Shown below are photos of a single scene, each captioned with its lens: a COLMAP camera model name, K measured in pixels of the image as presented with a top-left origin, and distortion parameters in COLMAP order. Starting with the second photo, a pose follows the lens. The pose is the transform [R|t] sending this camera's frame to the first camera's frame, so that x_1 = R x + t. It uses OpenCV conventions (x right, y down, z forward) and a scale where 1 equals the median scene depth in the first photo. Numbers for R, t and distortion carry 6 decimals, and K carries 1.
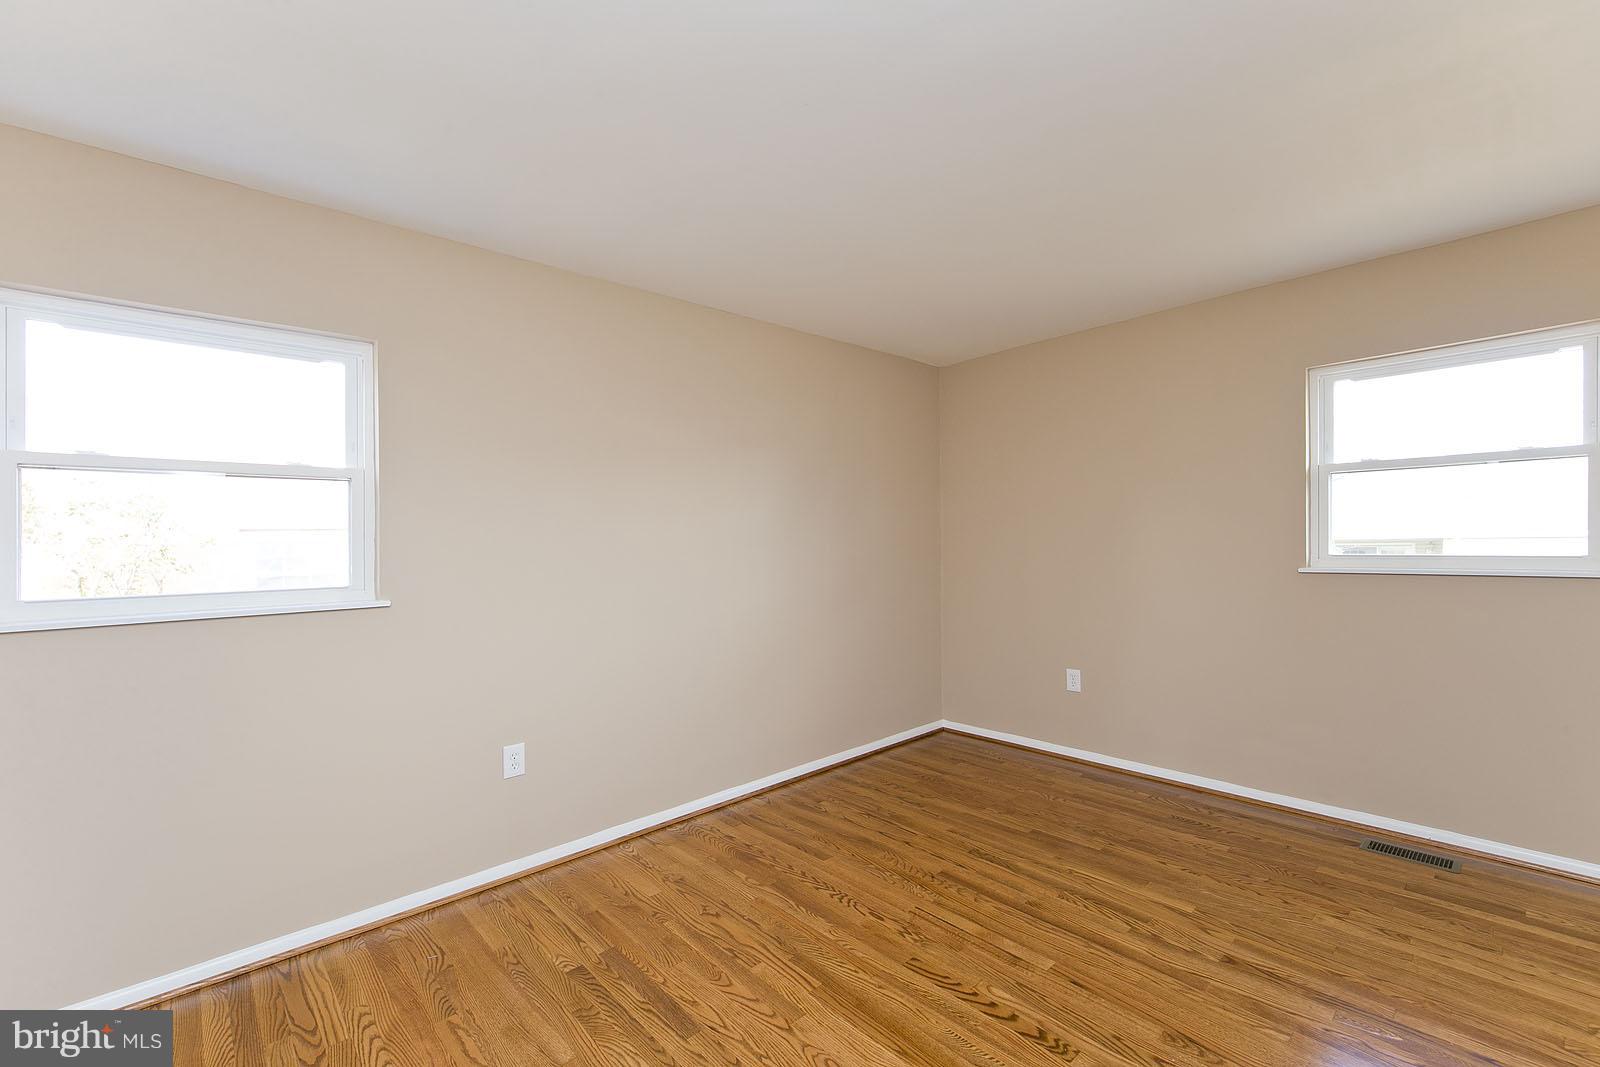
lens RADIAL K [[676.6, 0, 802.2], [0, 676.6, 528.5], [0, 0, 1]] dist [0.008306, -0.003799]
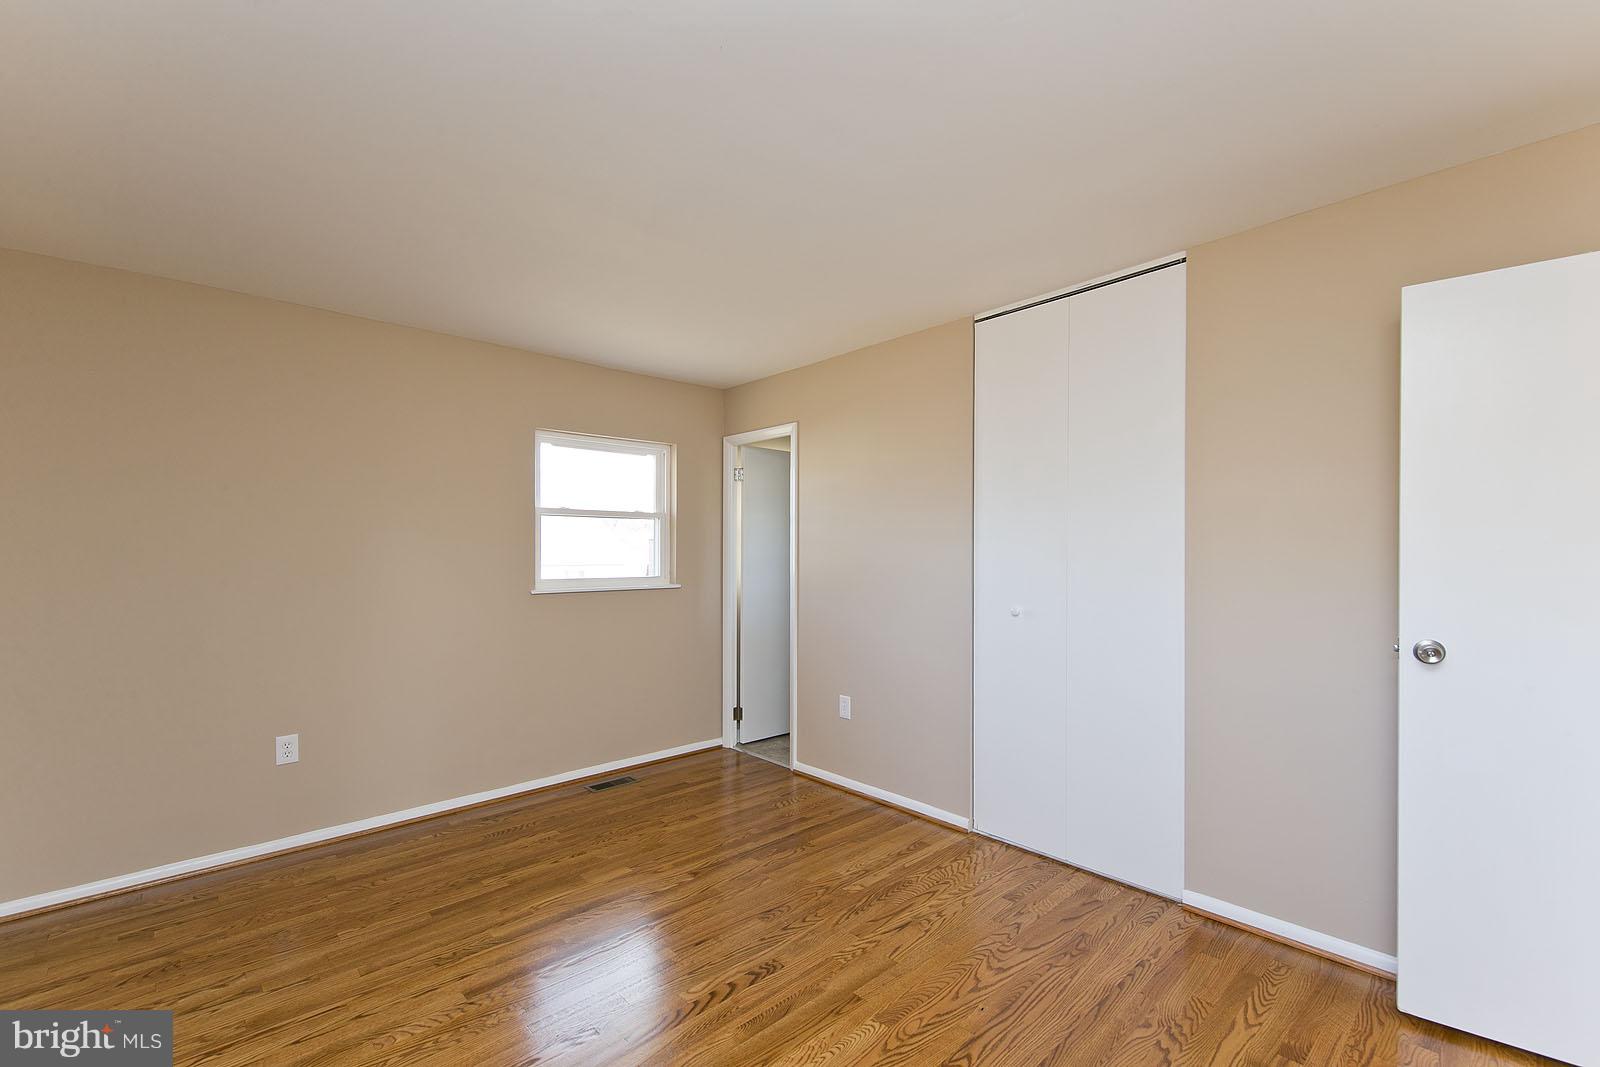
lens RADIAL K [[676.6, 0, 806.8], [0, 676.6, 548.4], [0, 0, 1]] dist [0.008306, -0.003799]
pose [[-0.013745, 0.029835, 0.999460, -0.603479], [-0.010034, 0.999500, -0.029974, 0.017184], [-0.999855, -0.010440, -0.013438, 0.640419]]
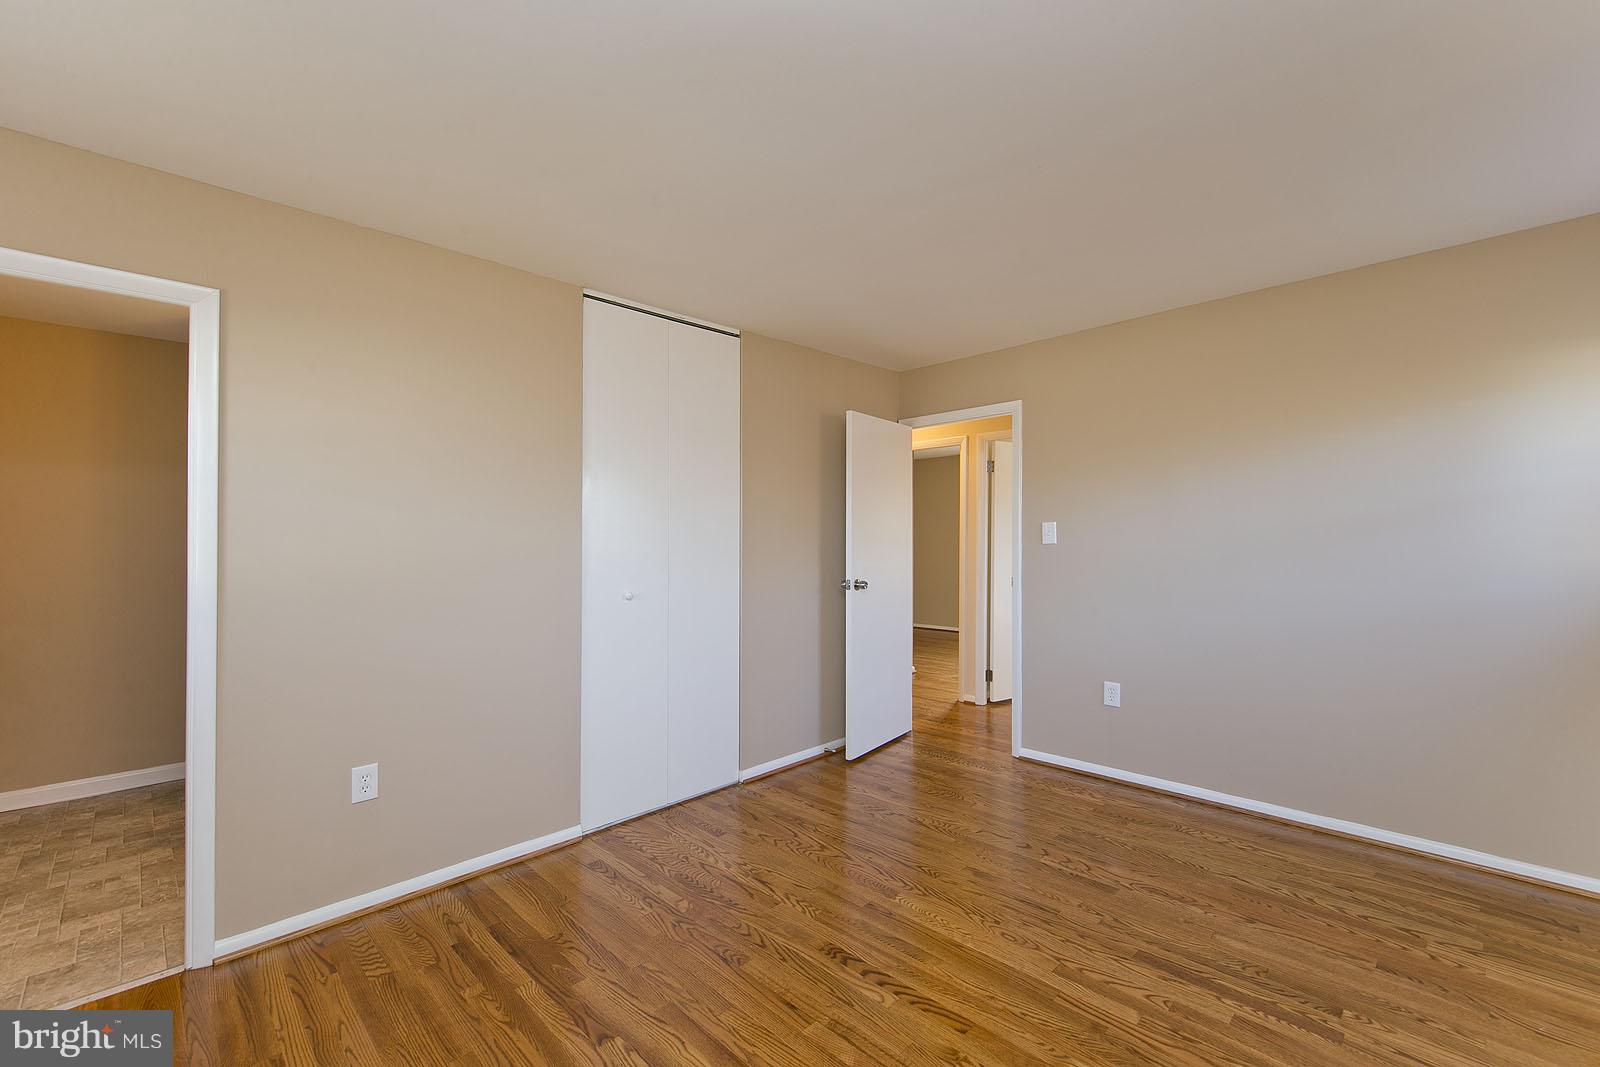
lens RADIAL K [[676.6, 0, 804.7], [0, 676.6, 540.8], [0, 0, 1]] dist [0.008306, -0.003799]
pose [[-0.998274, 0.032778, -0.048720, 0.314521], [0.033385, 0.999374, -0.011696, 0.014199], [0.048306, -0.013303, -0.998744, 1.511778]]
